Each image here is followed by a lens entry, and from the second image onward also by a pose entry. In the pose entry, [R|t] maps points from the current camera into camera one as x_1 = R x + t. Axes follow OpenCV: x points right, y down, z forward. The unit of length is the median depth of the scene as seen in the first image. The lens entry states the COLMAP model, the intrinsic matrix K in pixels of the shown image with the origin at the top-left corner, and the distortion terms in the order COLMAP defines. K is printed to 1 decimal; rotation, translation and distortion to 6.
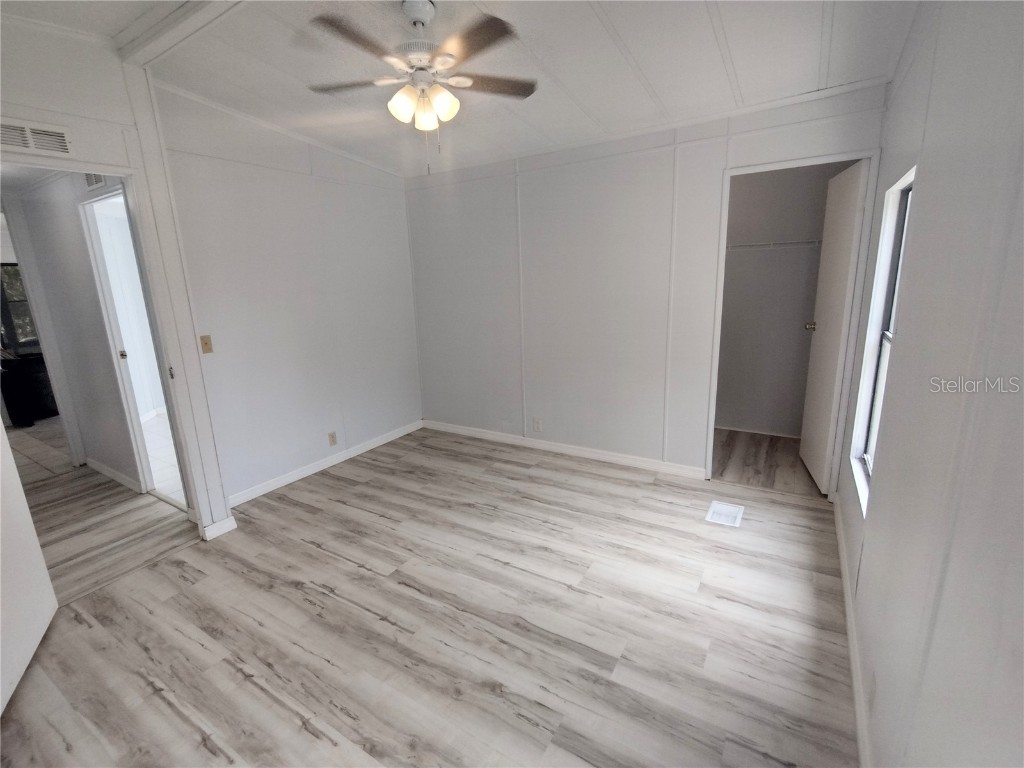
lens RADIAL K [[461.1, 0, 506.1], [0, 461.1, 381.5], [0, 0, 1]] dist [-0.005282, -0.000868]
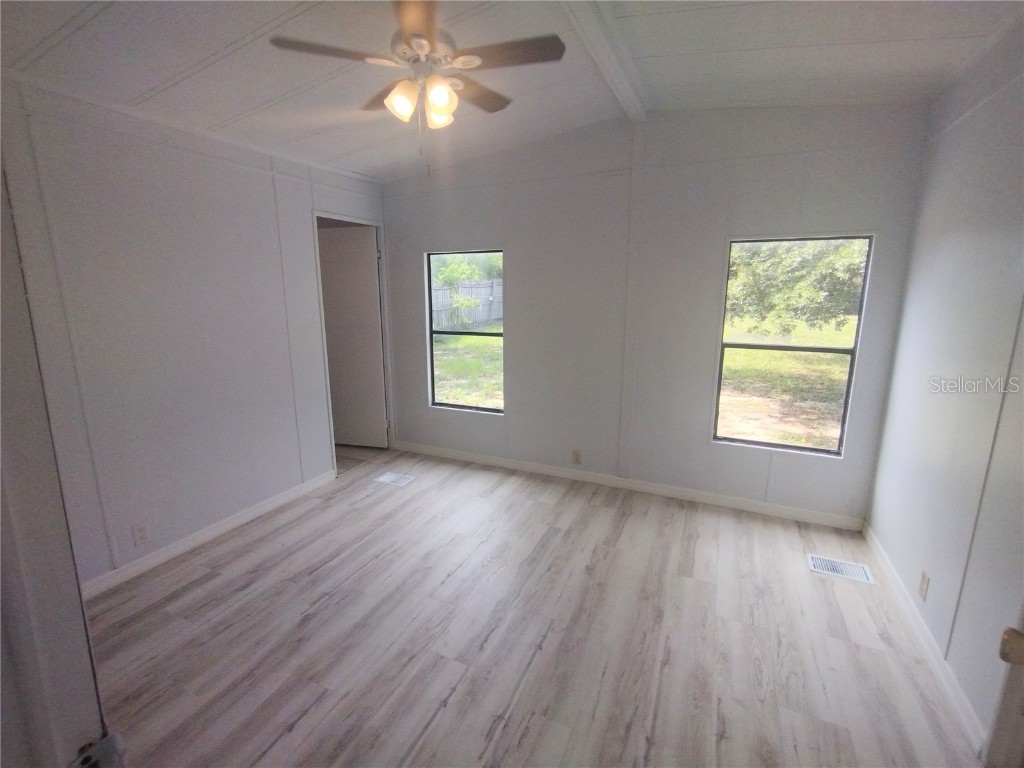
lens RADIAL K [[461.1, 0, 506.1], [0, 461.1, 381.5], [0, 0, 1]] dist [-0.005282, -0.000868]
pose [[-0.120316, -0.156200, 0.980370, -0.831340], [0.234294, 0.955179, 0.180940, -0.144917], [-0.964692, 0.251465, -0.078327, 0.758675]]
